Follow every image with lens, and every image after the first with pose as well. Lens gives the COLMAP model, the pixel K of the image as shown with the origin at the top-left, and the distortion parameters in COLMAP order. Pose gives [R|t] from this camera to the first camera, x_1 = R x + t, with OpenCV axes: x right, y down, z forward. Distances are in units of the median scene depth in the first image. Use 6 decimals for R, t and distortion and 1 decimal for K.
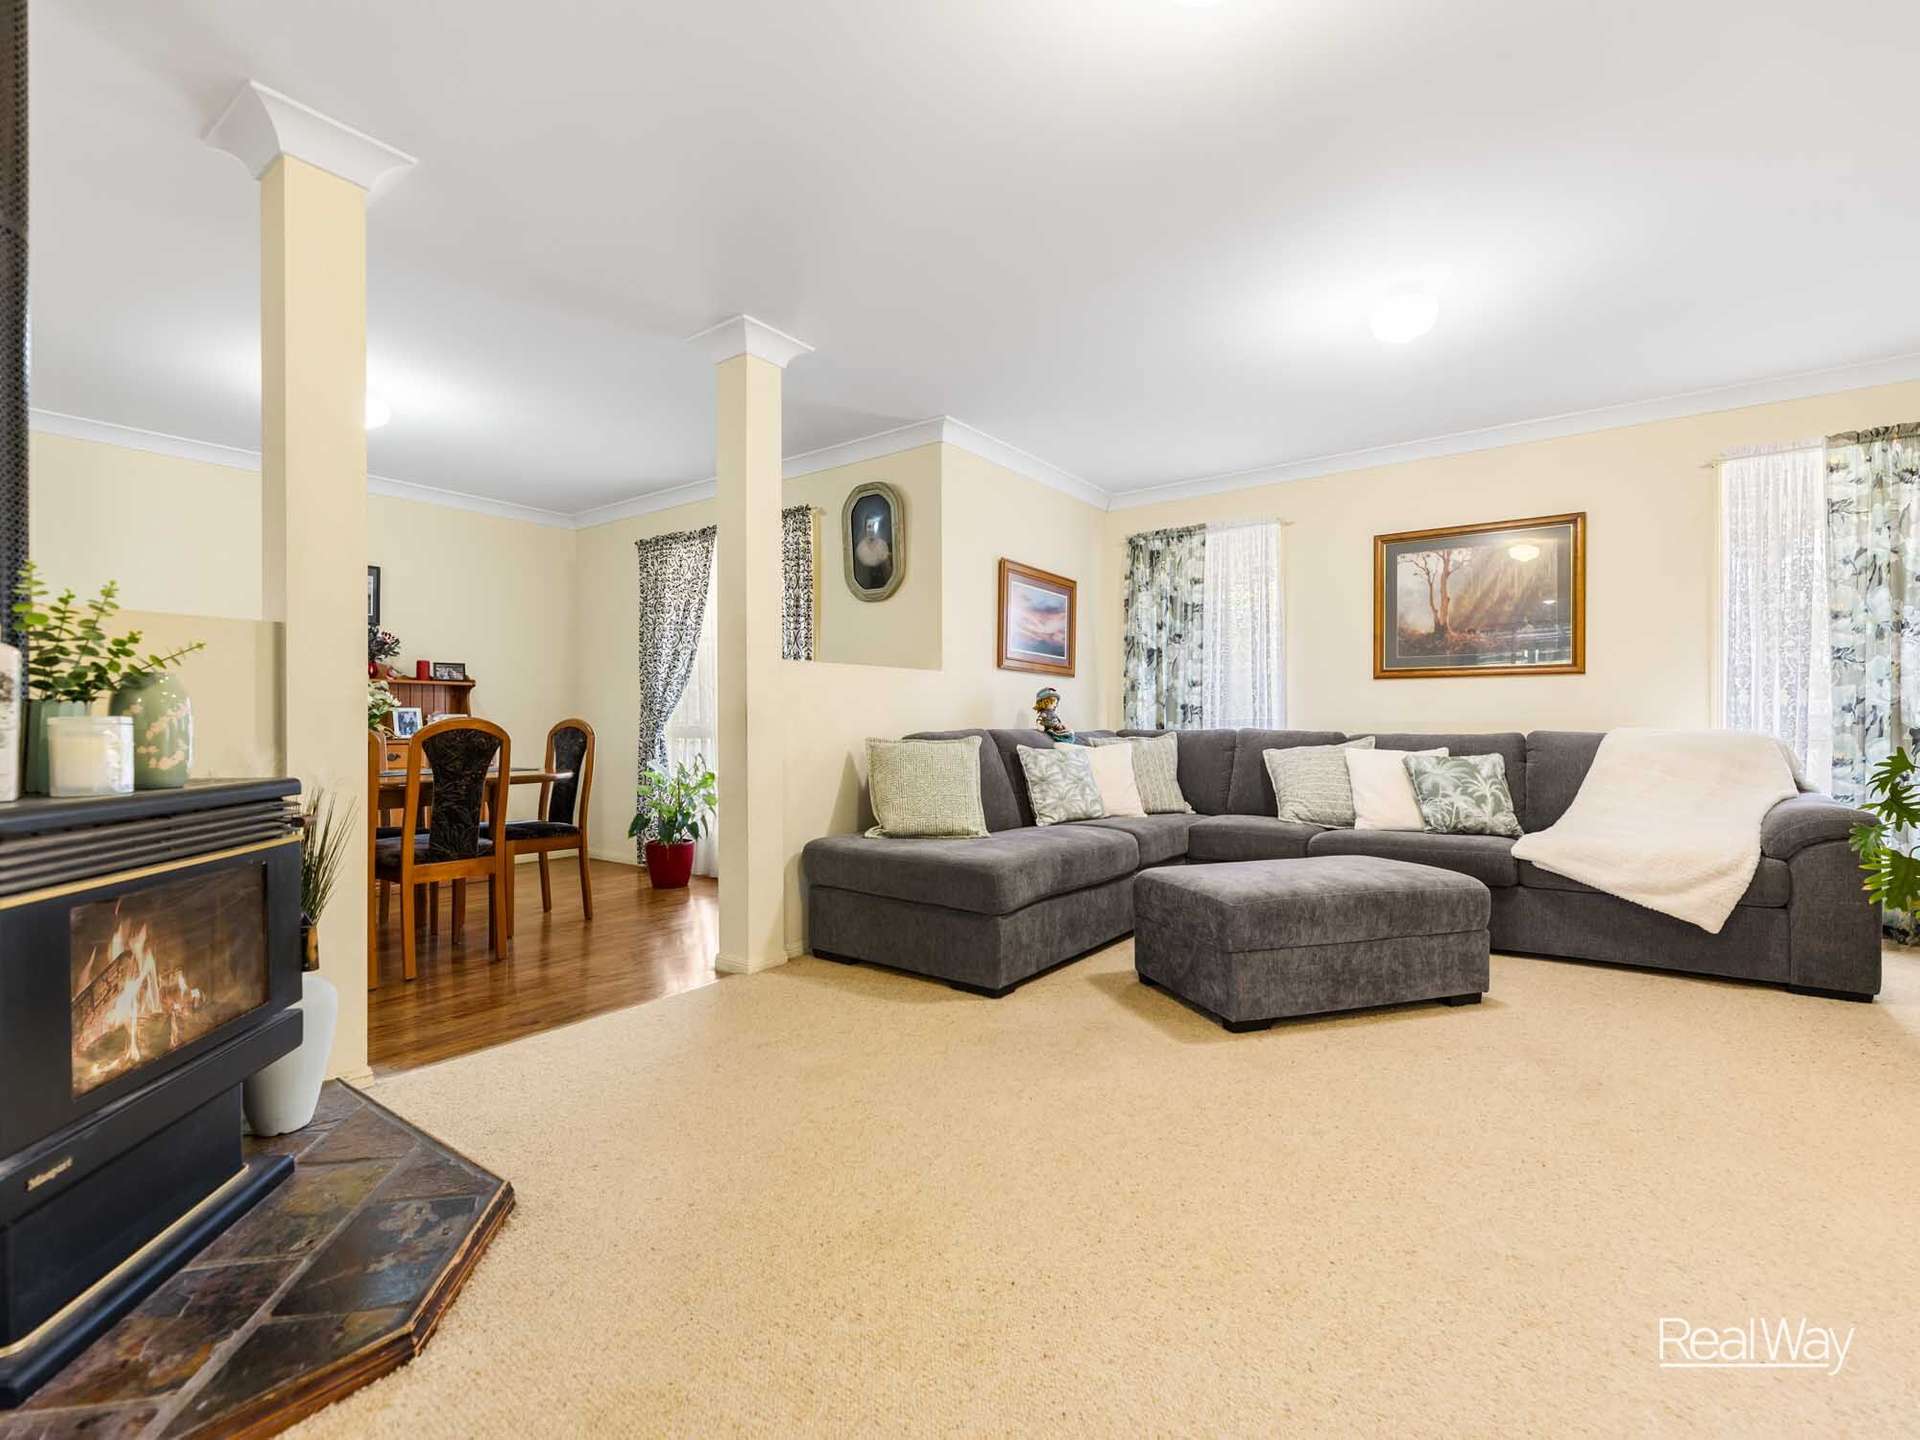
lens RADIAL K [[869.8, 0, 953.5], [0, 869.8, 726.6], [0, 0, 1]] dist [-0.001674, 0.000135]
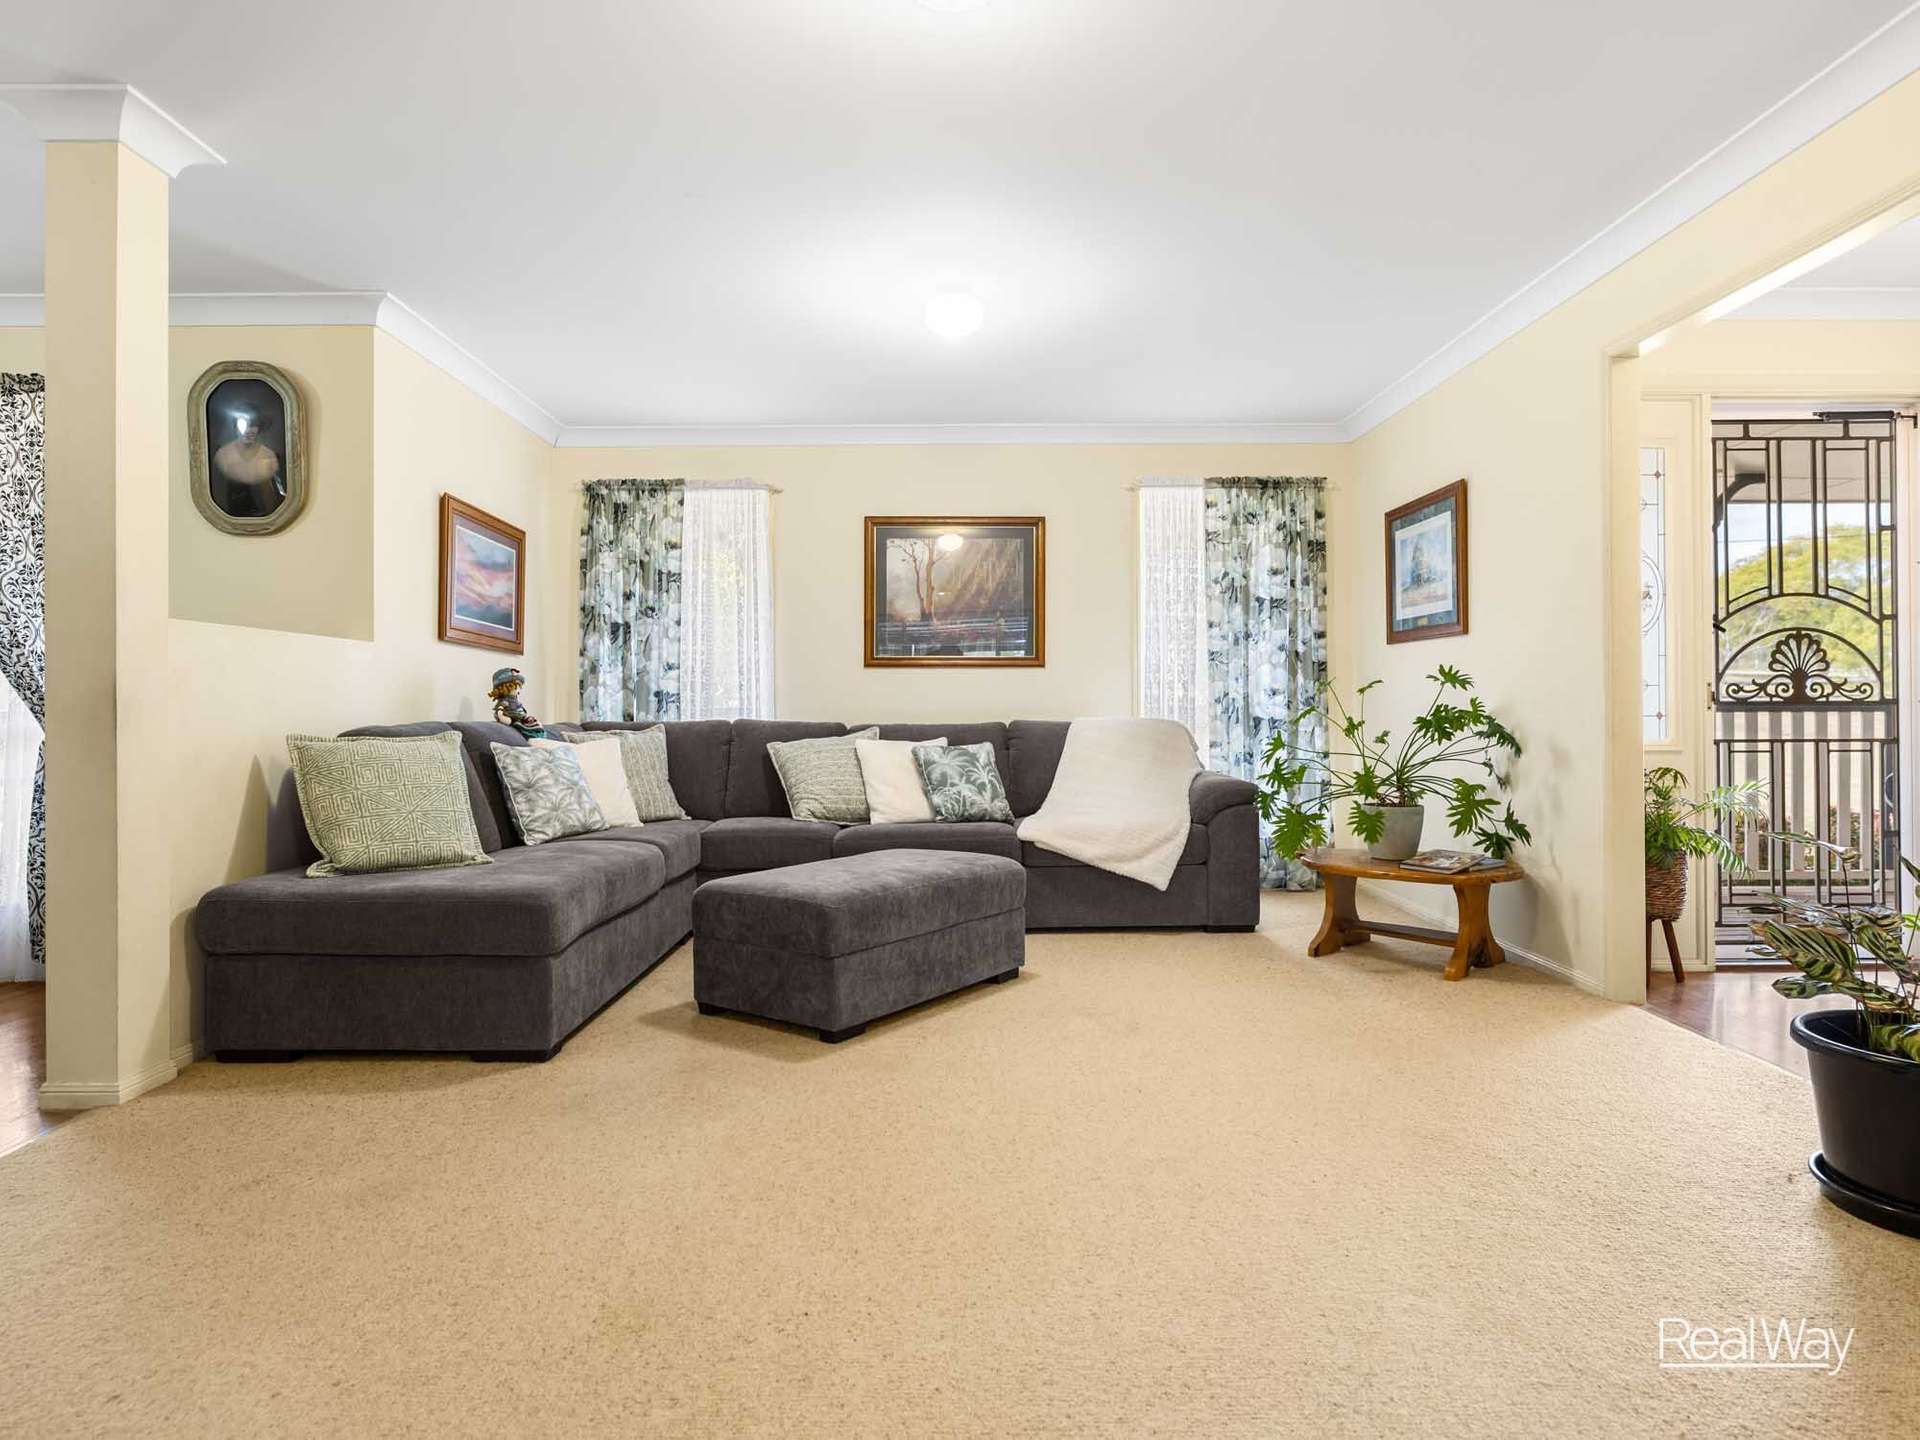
lens RADIAL K [[1089.1, 0, 949.1], [0, 1089.1, 707.4], [0, 0, 1]] dist [-0.001017, 0.000085]
pose [[0.802053, 0.001899, 0.597250, -0.187834], [0.004020, 0.999955, -0.008579, 0.000453], [-0.597240, 0.009282, 0.802009, -0.012142]]
